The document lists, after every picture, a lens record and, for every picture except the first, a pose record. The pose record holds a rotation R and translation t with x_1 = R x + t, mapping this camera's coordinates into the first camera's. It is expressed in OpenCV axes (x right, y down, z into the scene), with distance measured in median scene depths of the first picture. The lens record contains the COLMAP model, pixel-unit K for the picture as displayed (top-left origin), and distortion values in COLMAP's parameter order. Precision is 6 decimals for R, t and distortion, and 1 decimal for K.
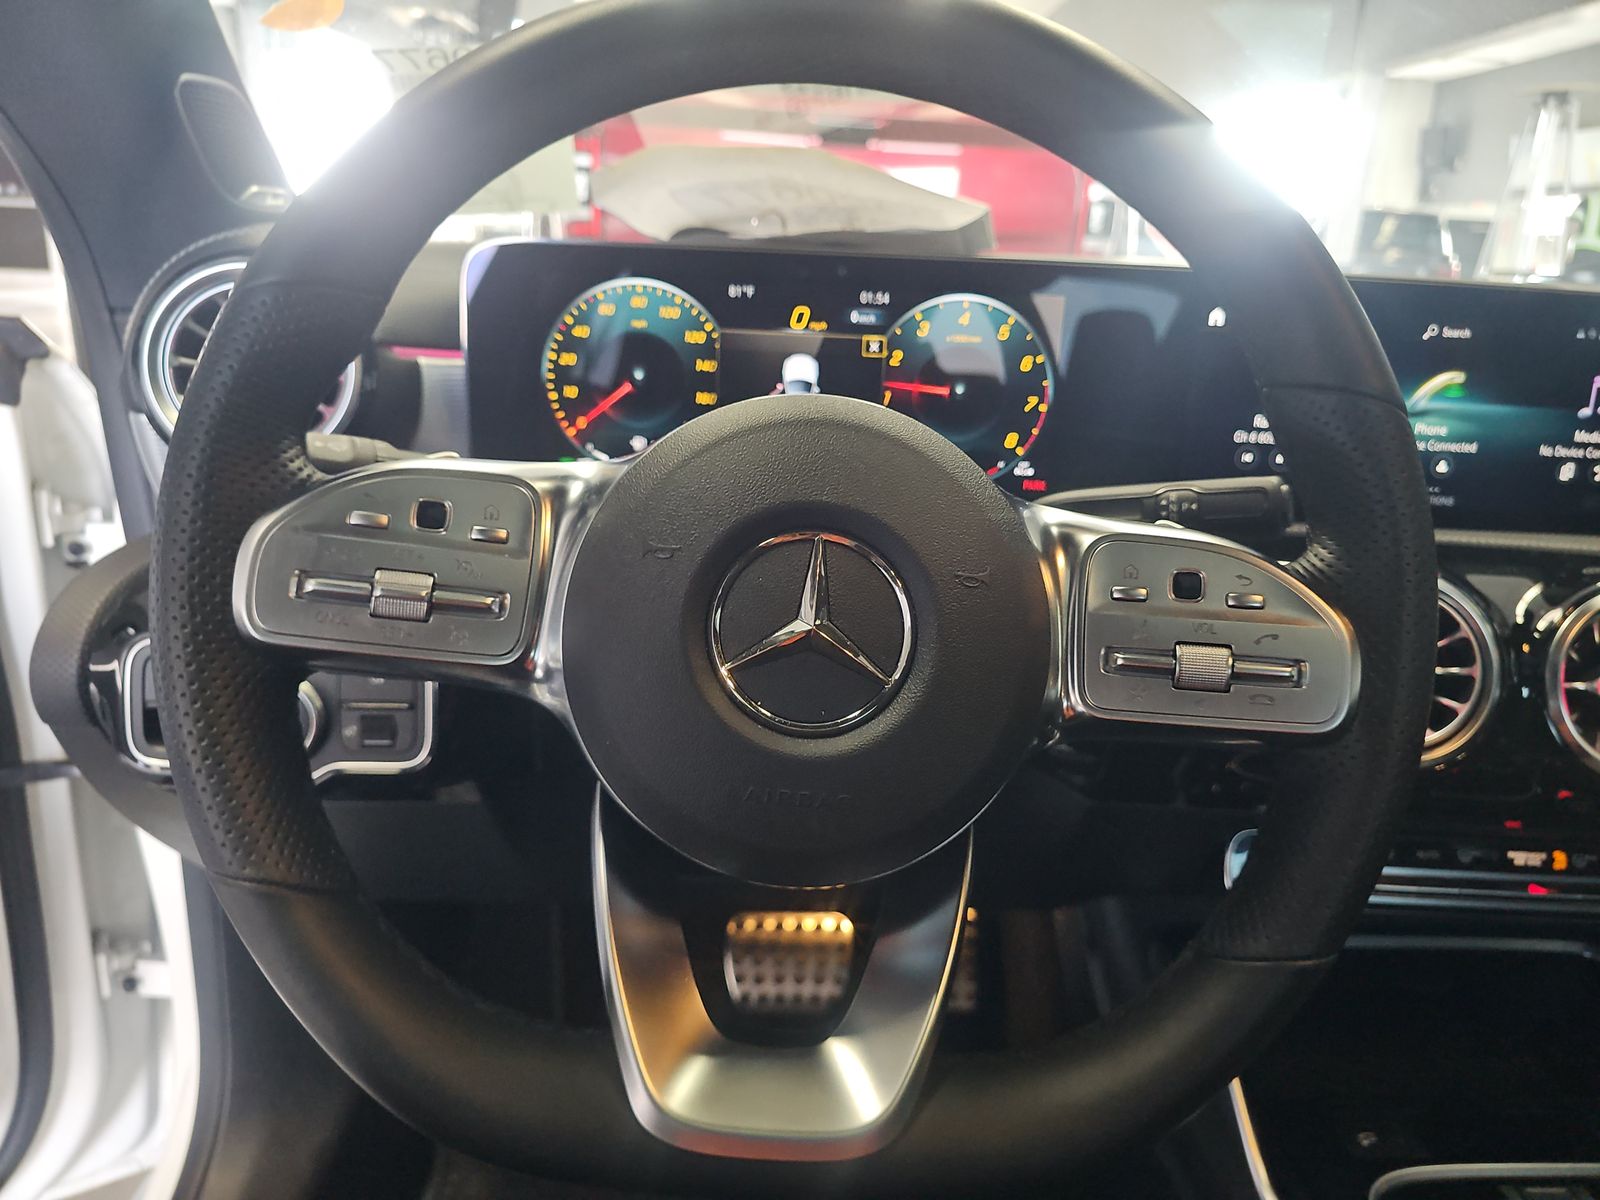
lens RADIAL K [[1068.0, 0, 800.0], [0, 1068.0, 600.0], [0, 0, 1]] dist [-0.021220, 0.000006]
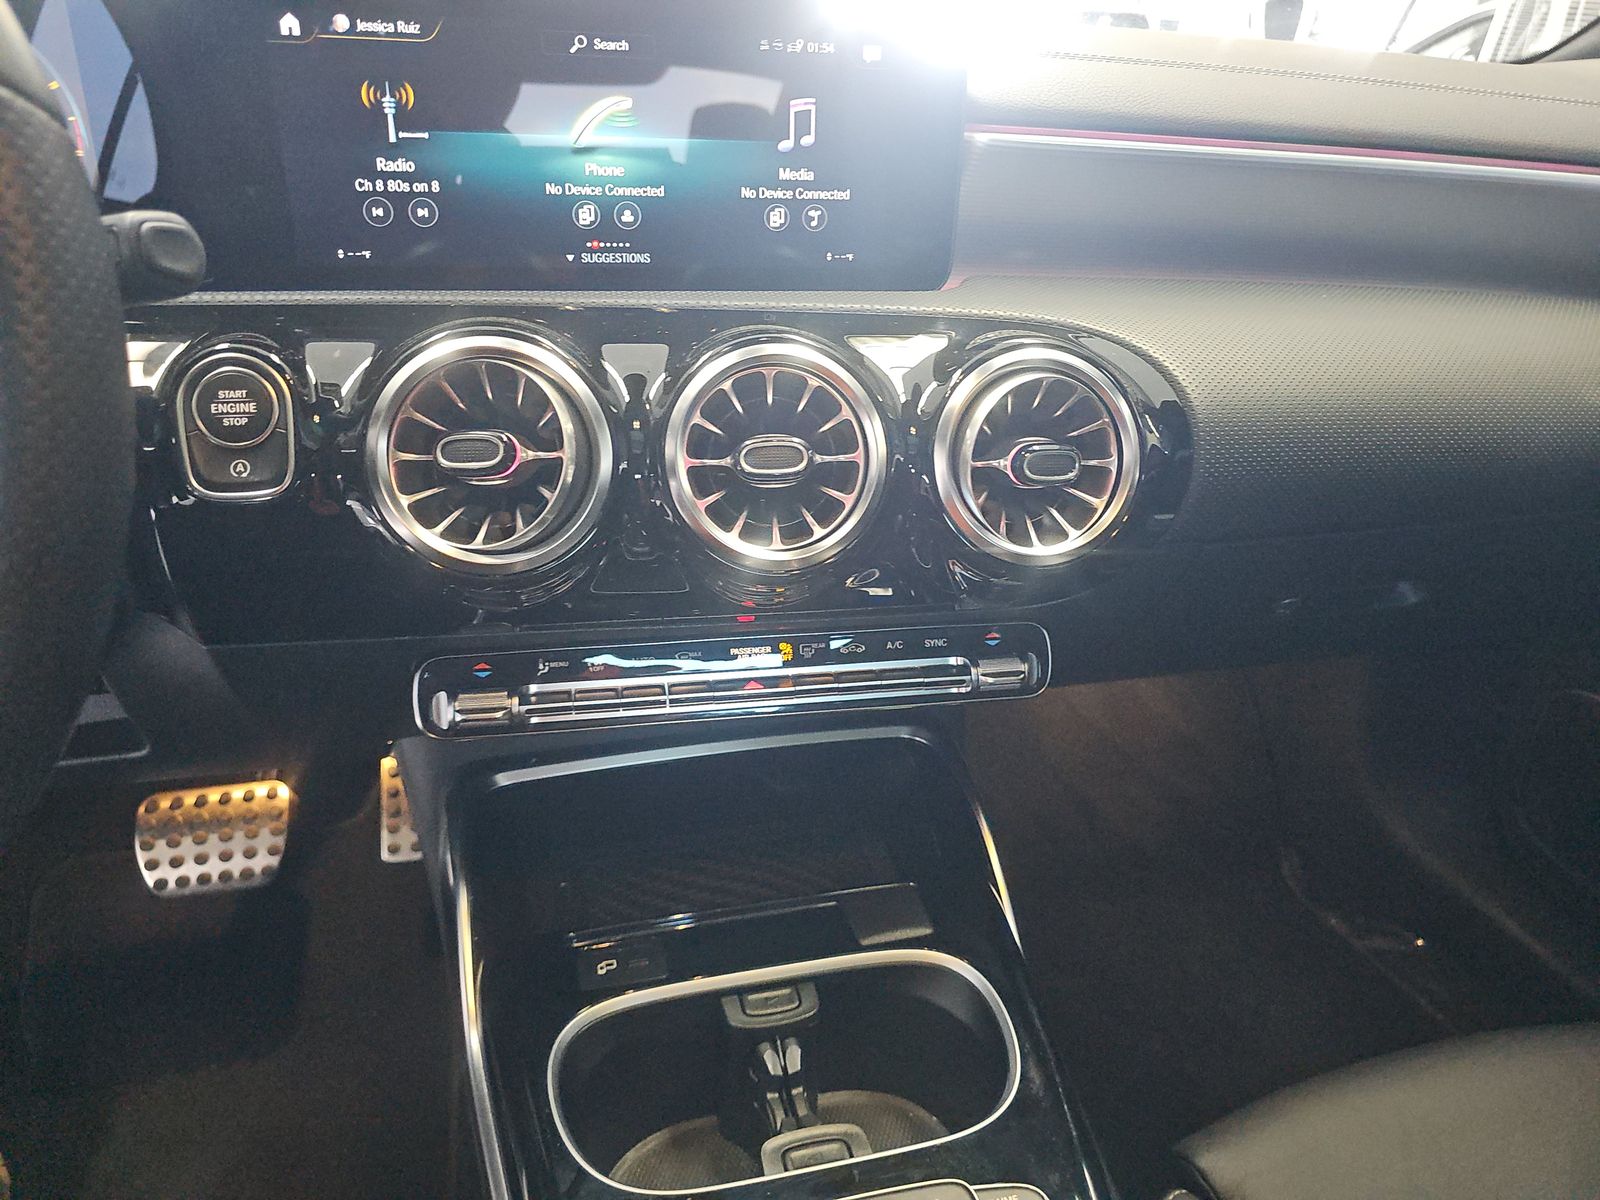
lens RADIAL K [[1068.0, 0, 800.0], [0, 1068.0, 600.0], [0, 0, 1]] dist [-0.021220, 0.000006]
pose [[0.972364, -0.099473, 0.211221, 0.563211], [0.065020, 0.984279, 0.164214, 0.050177], [-0.224235, -0.145942, 0.963545, 0.105414]]
